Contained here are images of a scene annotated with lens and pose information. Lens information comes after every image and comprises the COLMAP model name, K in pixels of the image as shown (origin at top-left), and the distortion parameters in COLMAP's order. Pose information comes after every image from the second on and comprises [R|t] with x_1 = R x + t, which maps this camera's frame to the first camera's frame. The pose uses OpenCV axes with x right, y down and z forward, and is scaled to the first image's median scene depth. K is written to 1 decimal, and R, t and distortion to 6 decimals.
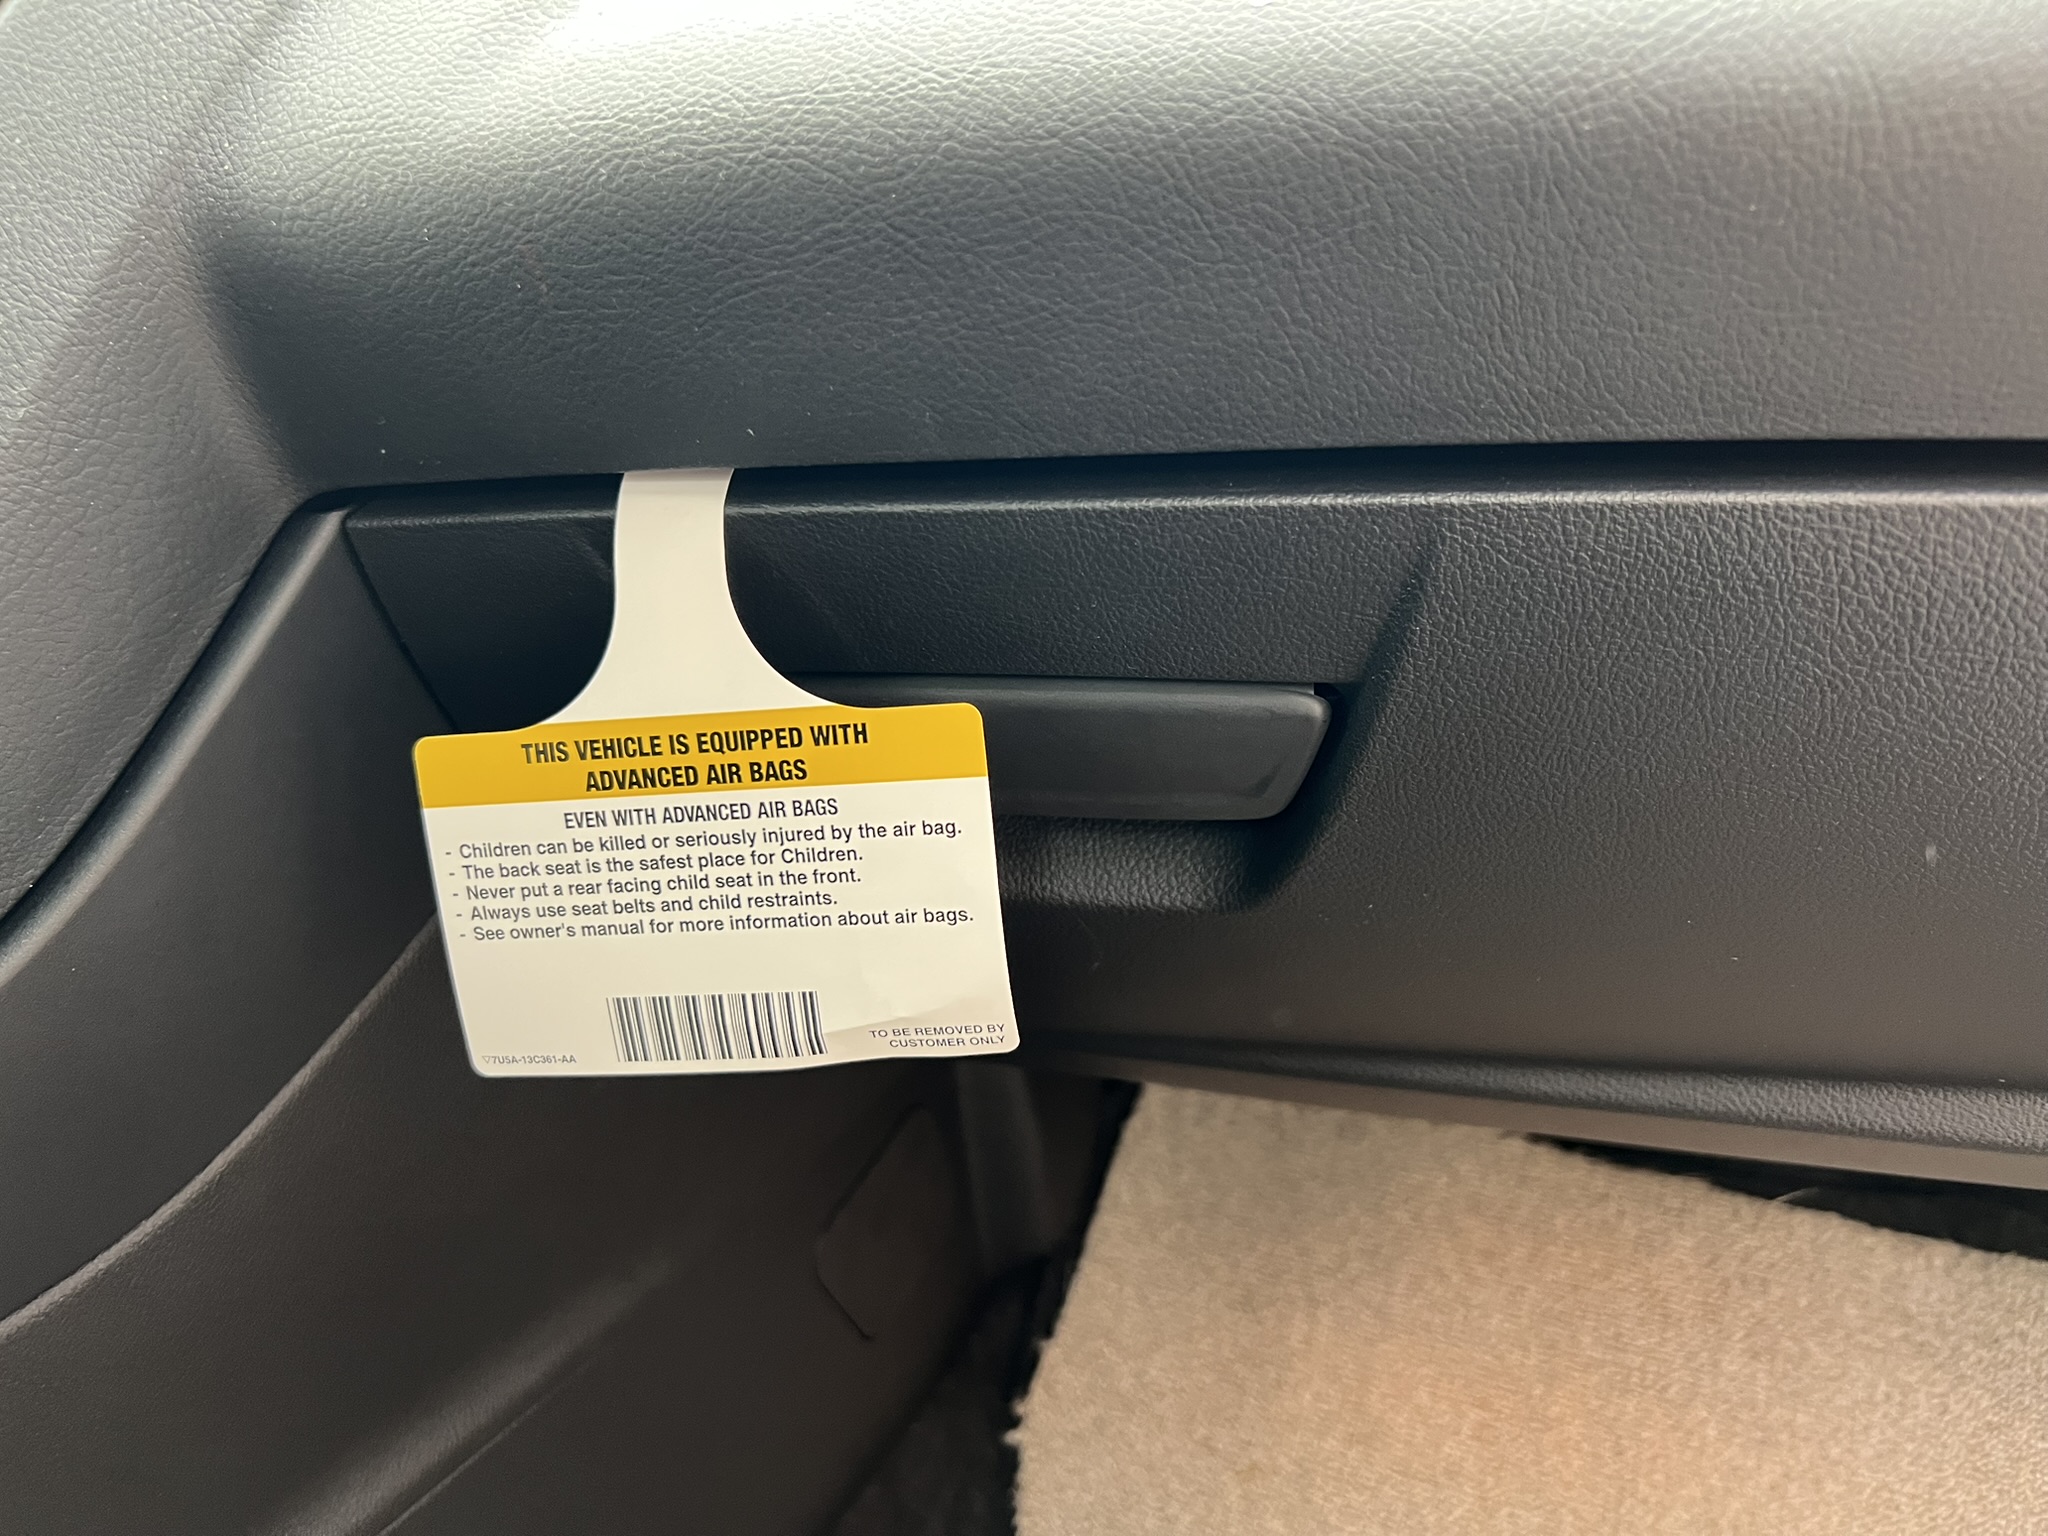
lens RADIAL K [[1545.0, 0, 1020.4], [0, 1545.0, 764.5], [0, 0, 1]] dist [0.014026, -0.031688]
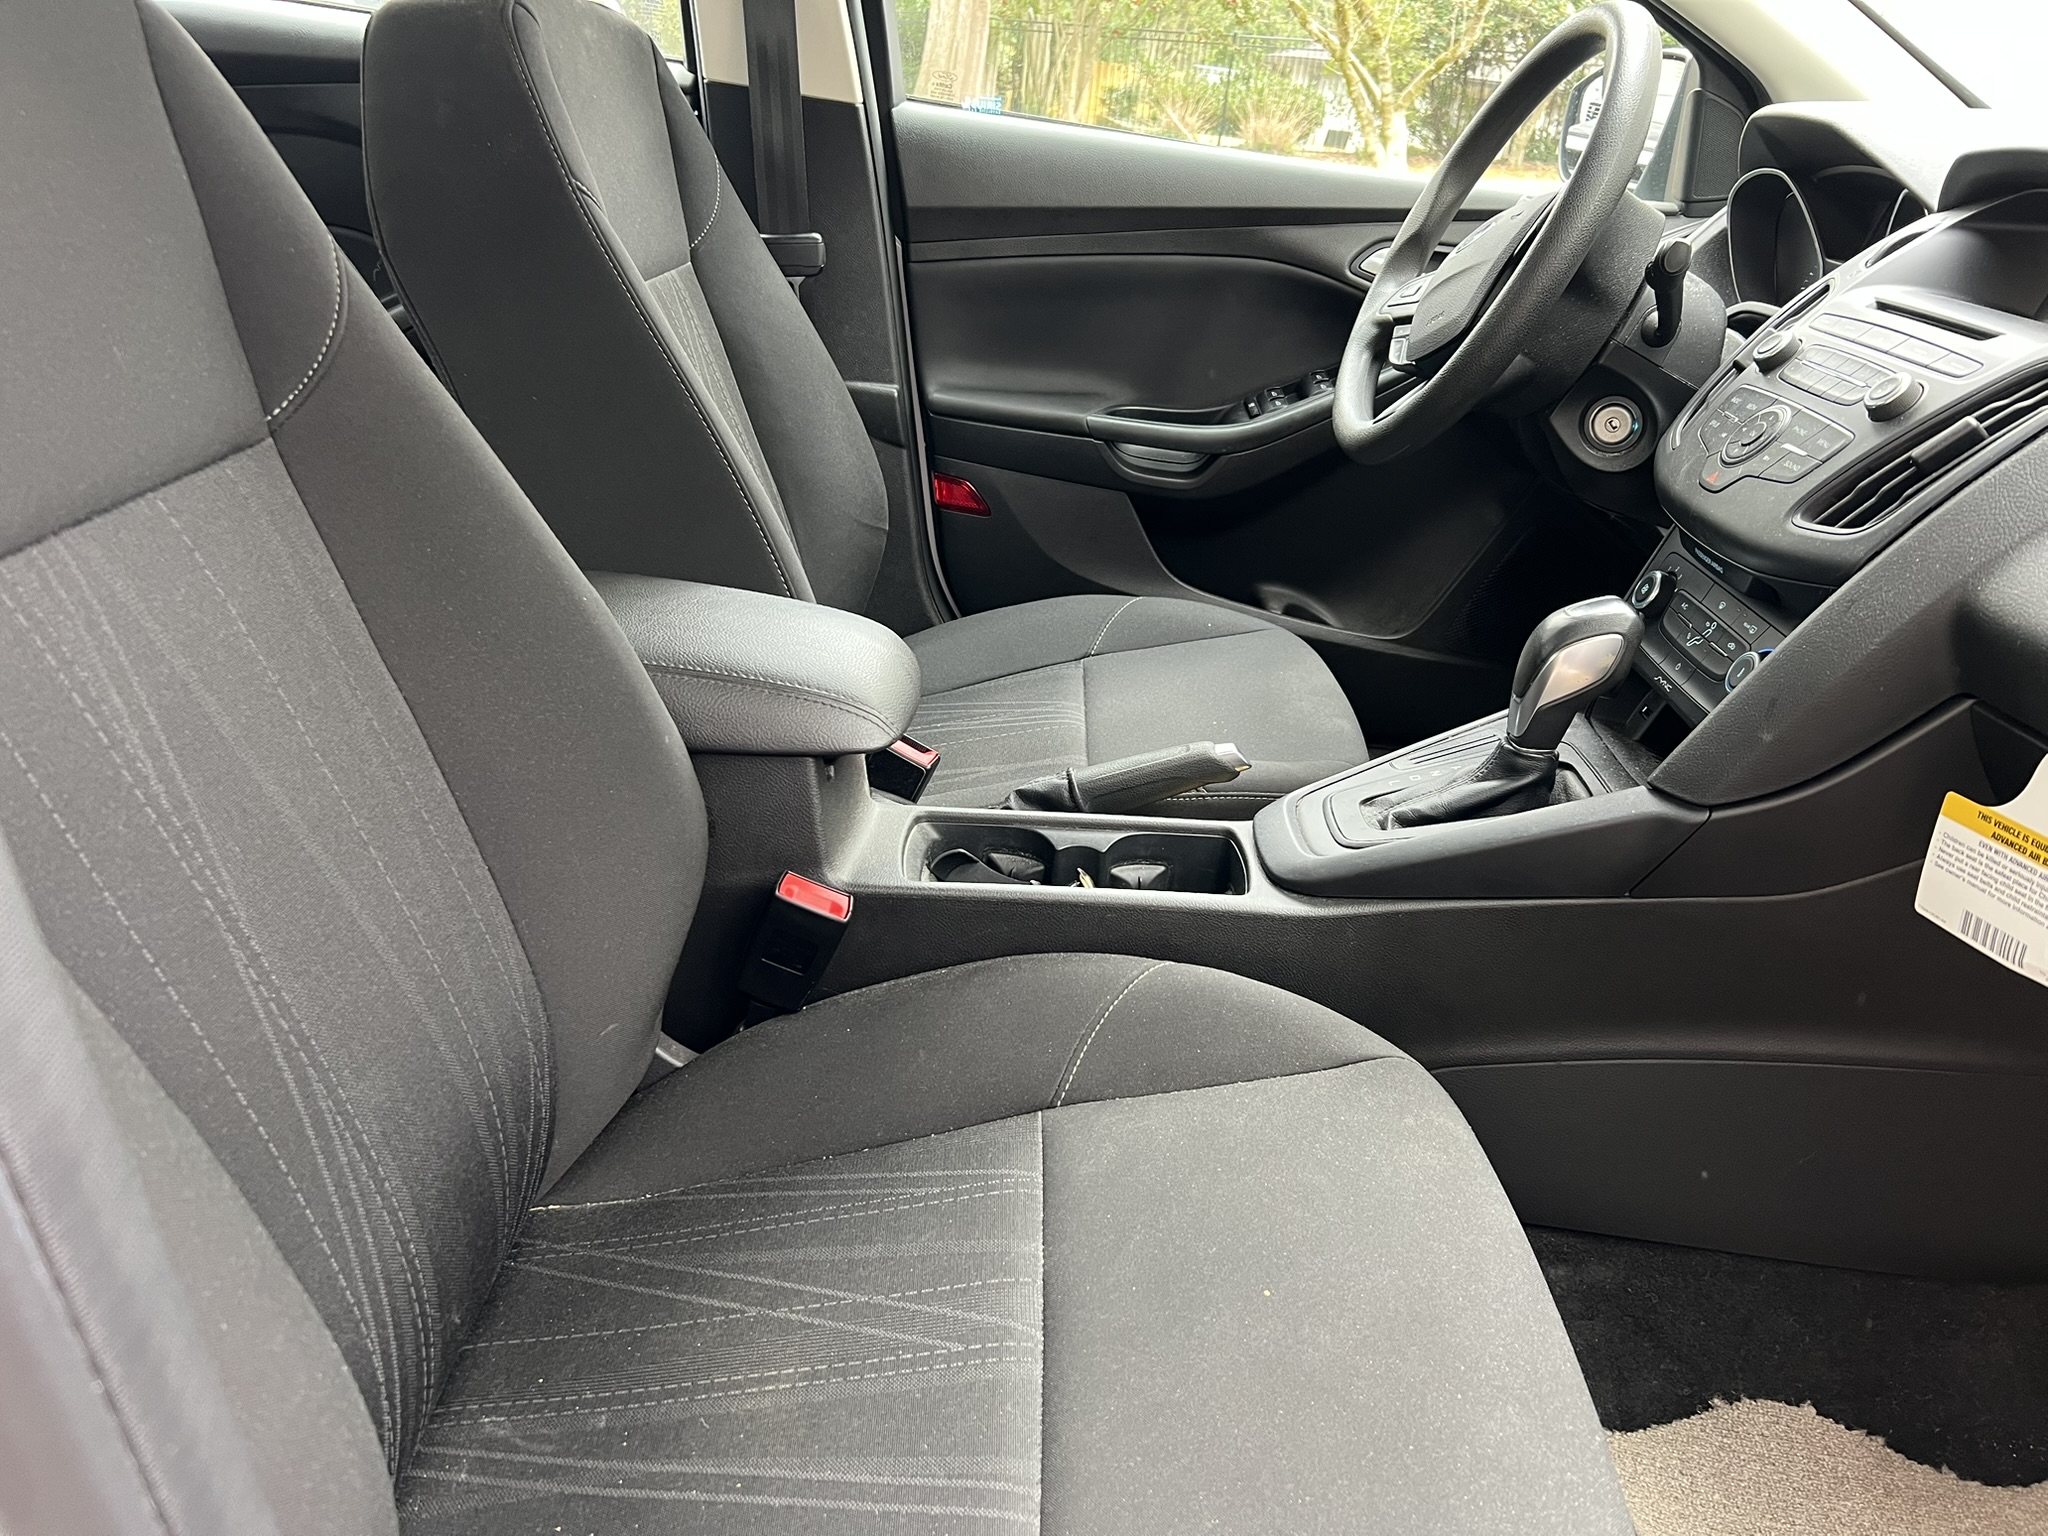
lens RADIAL K [[1545.0, 0, 1022.8], [0, 1545.0, 764.0], [0, 0, 1]] dist [0.014026, -0.031688]
pose [[0.352791, 0.437107, -0.827331, 1.287985], [-0.283912, 0.892503, 0.350475, -0.557995], [0.891590, 0.111245, 0.438967, -1.686530]]
